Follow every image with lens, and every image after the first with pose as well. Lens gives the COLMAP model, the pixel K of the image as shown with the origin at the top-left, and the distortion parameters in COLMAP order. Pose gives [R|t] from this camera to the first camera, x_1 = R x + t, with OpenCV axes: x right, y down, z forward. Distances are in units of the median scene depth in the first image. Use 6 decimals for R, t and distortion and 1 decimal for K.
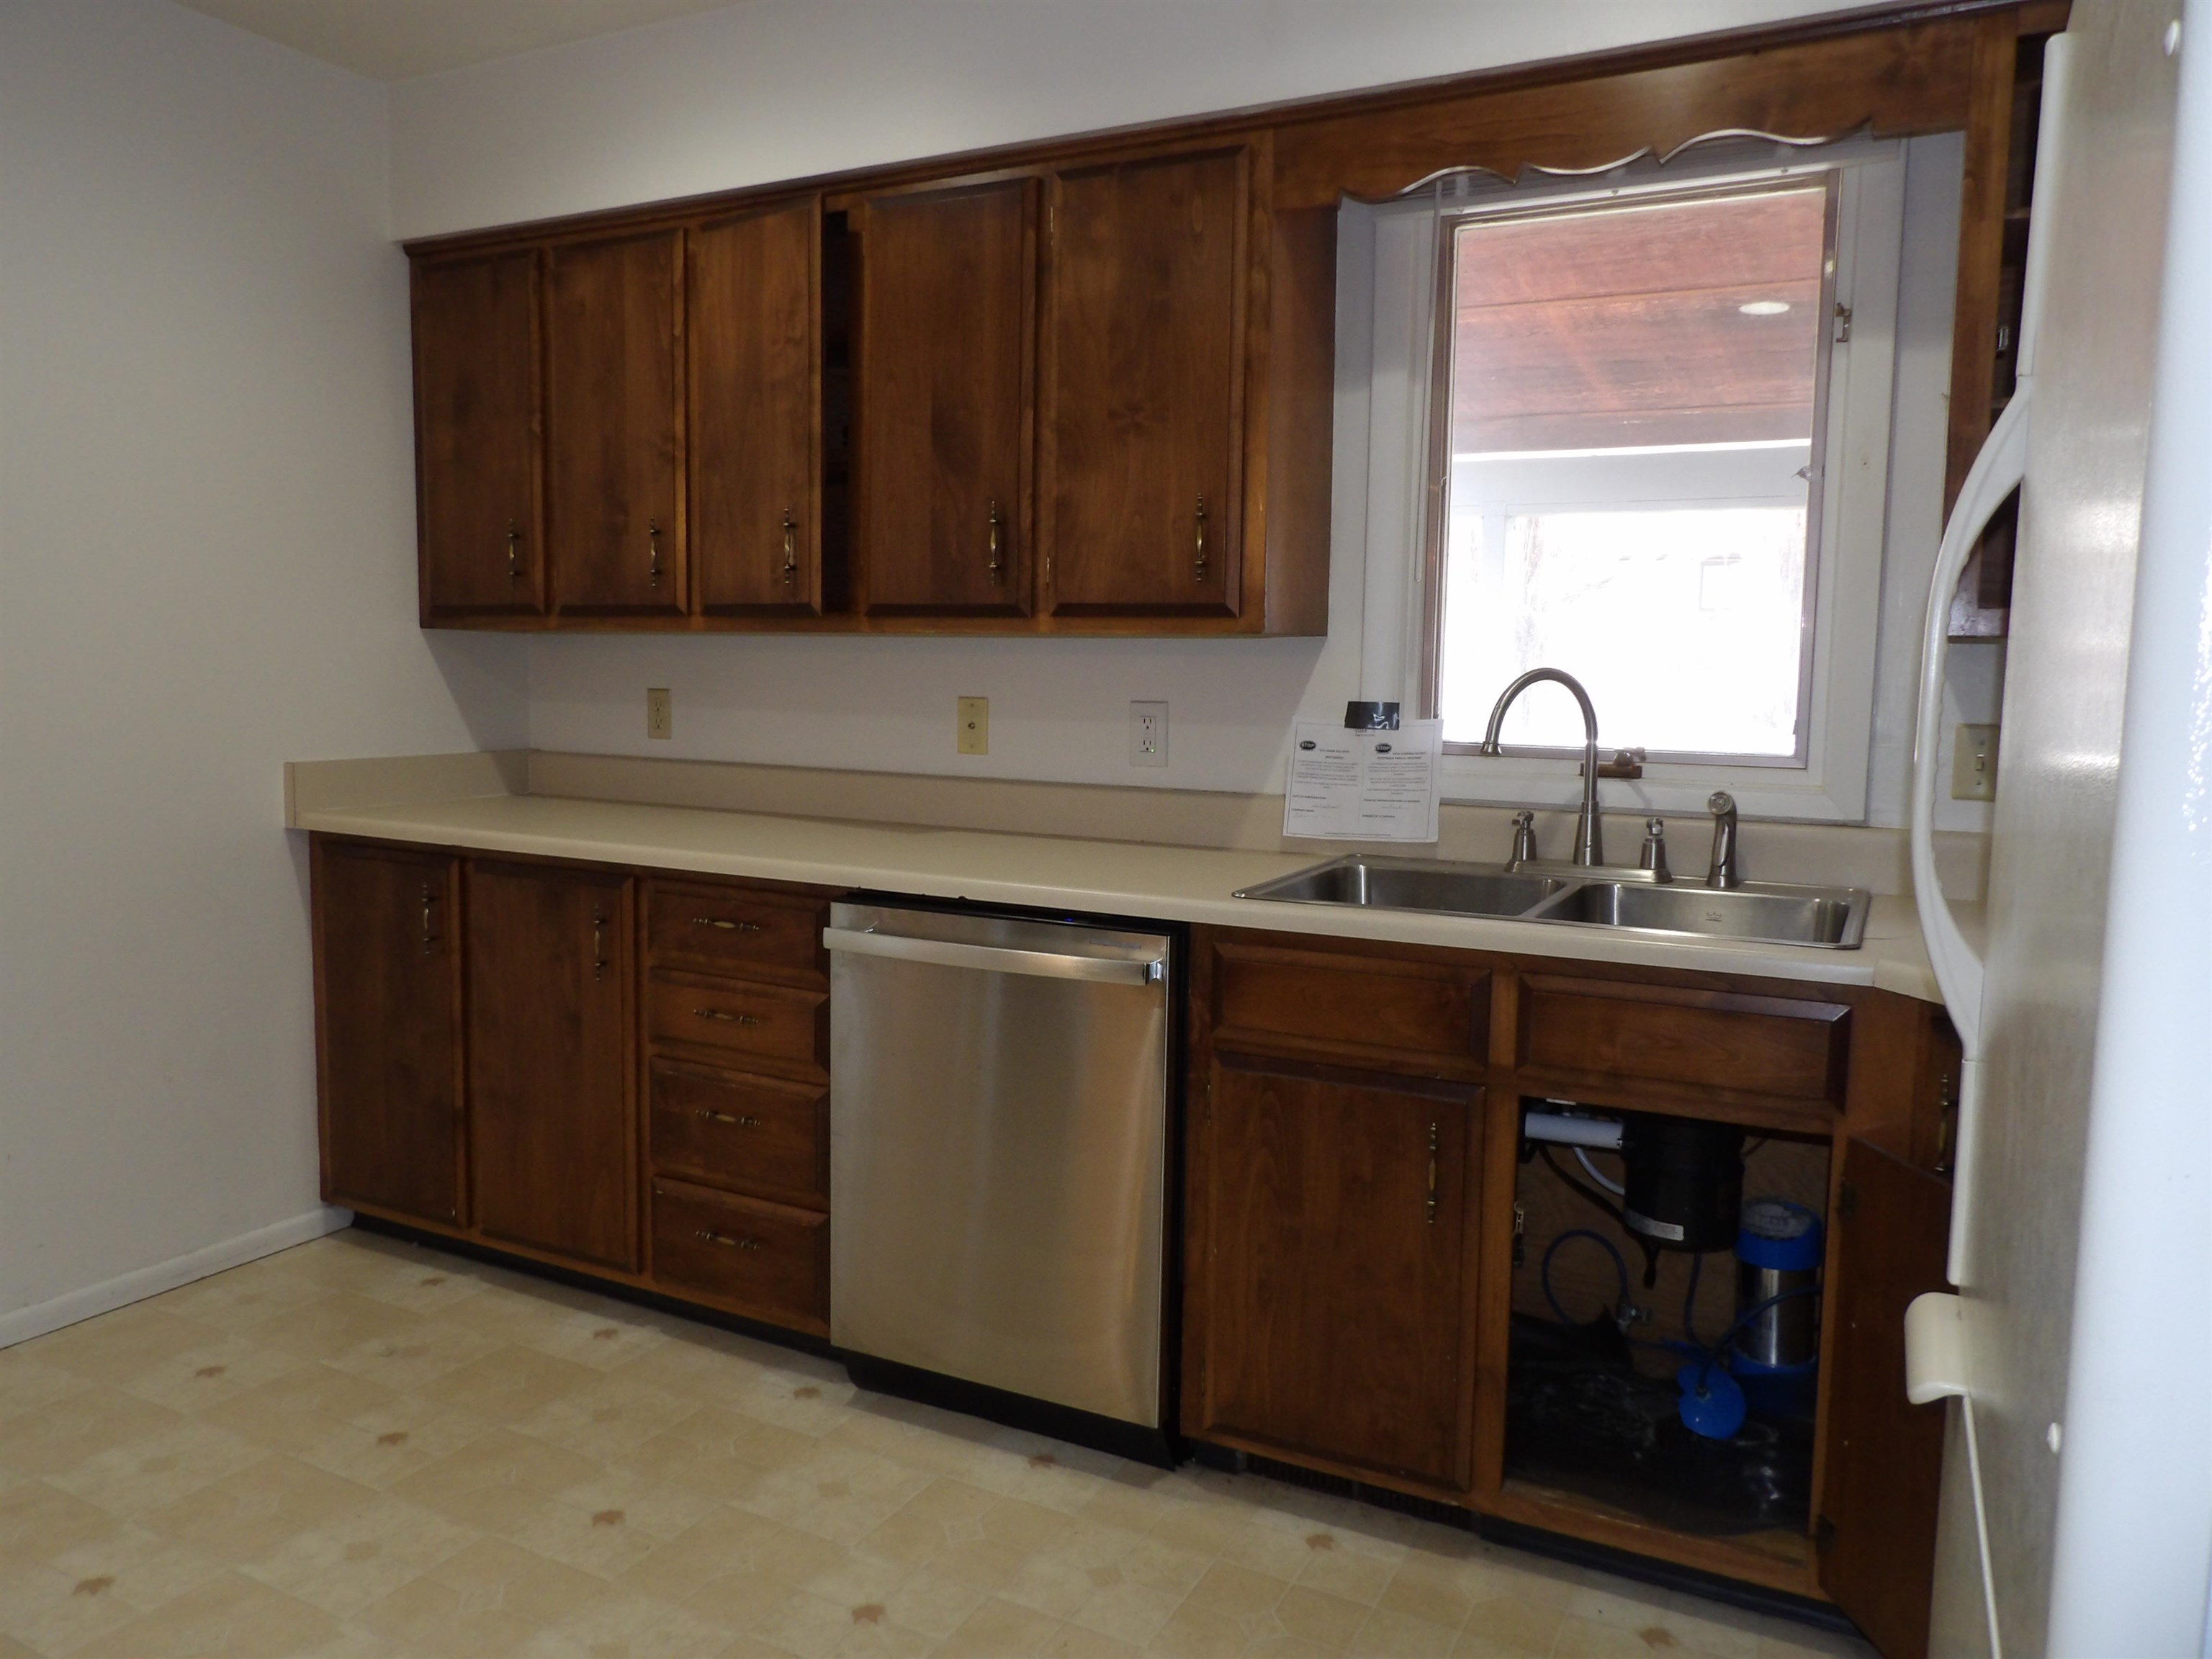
lens RADIAL K [[1581.9, 0, 1106.0], [0, 1581.9, 829.5], [0, 0, 1]] dist [-0.045021, 0.049656]
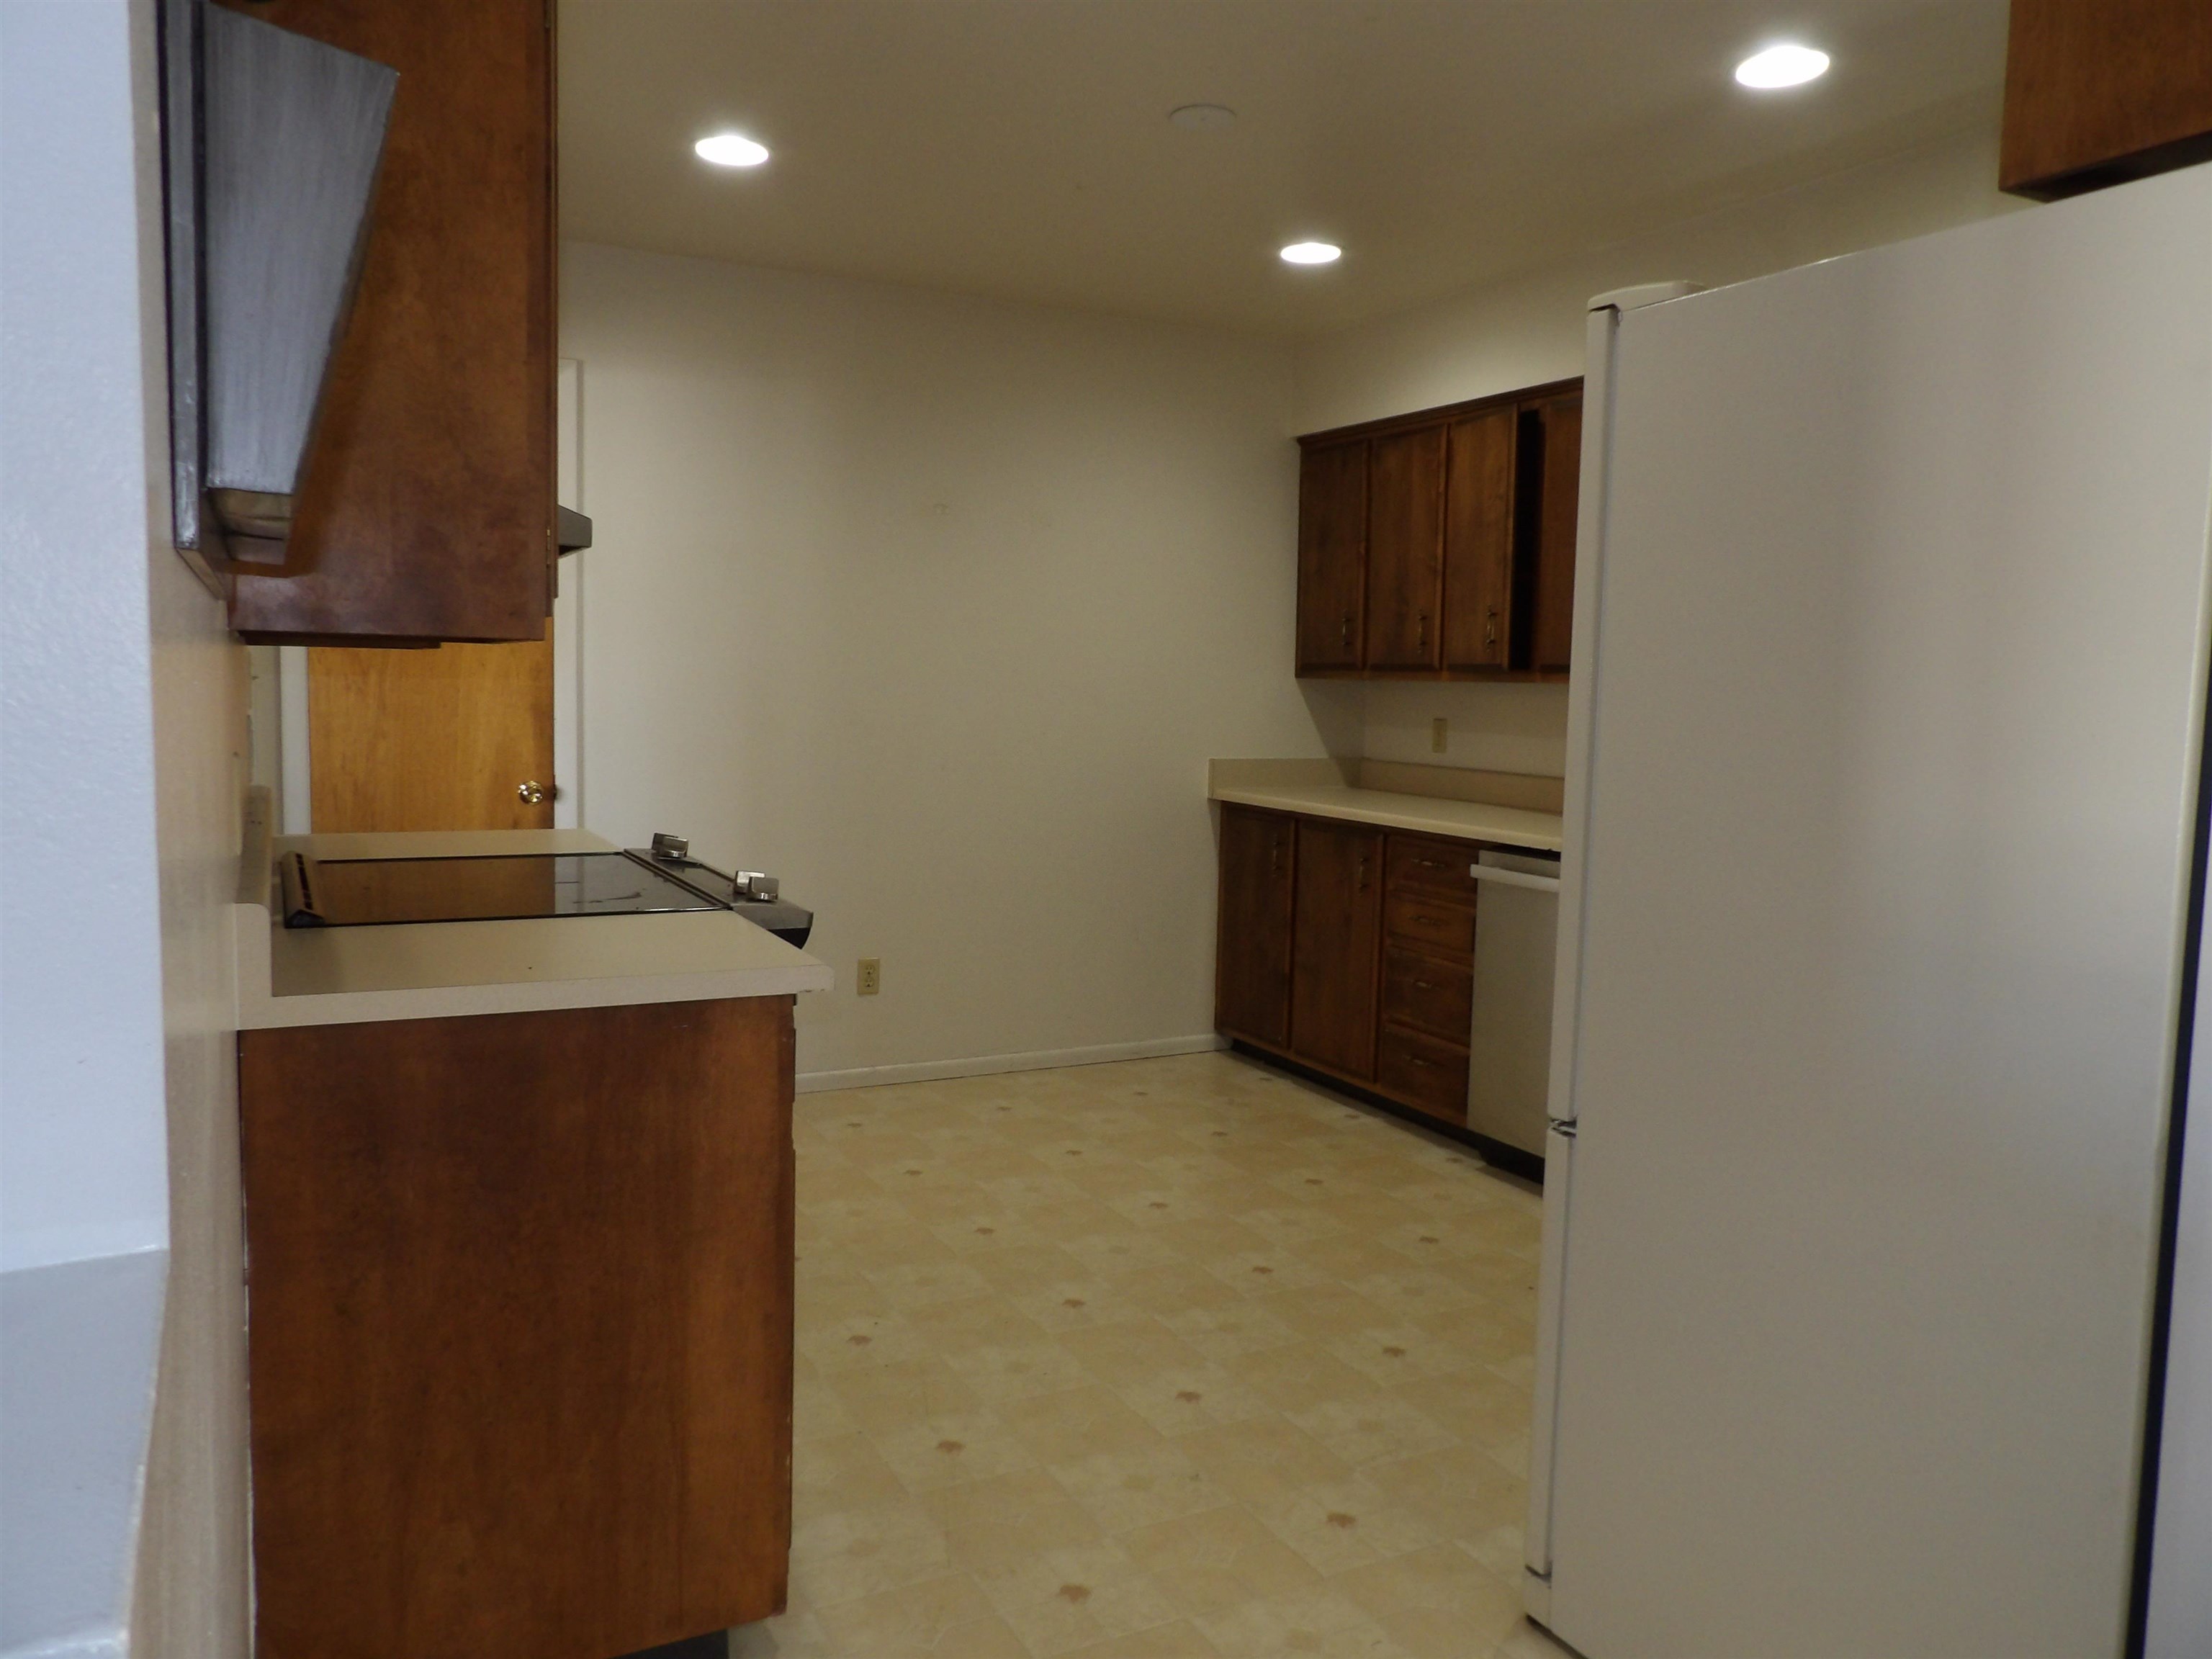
lens RADIAL K [[1581.9, 0, 1106.0], [0, 1581.9, 829.5], [0, 0, 1]] dist [-0.045021, 0.049656]
pose [[0.820214, 0.052067, -0.569682, 0.365872], [-0.064225, 0.997935, -0.001261, 0.043626], [0.568440, 0.037622, 0.821864, -0.464992]]
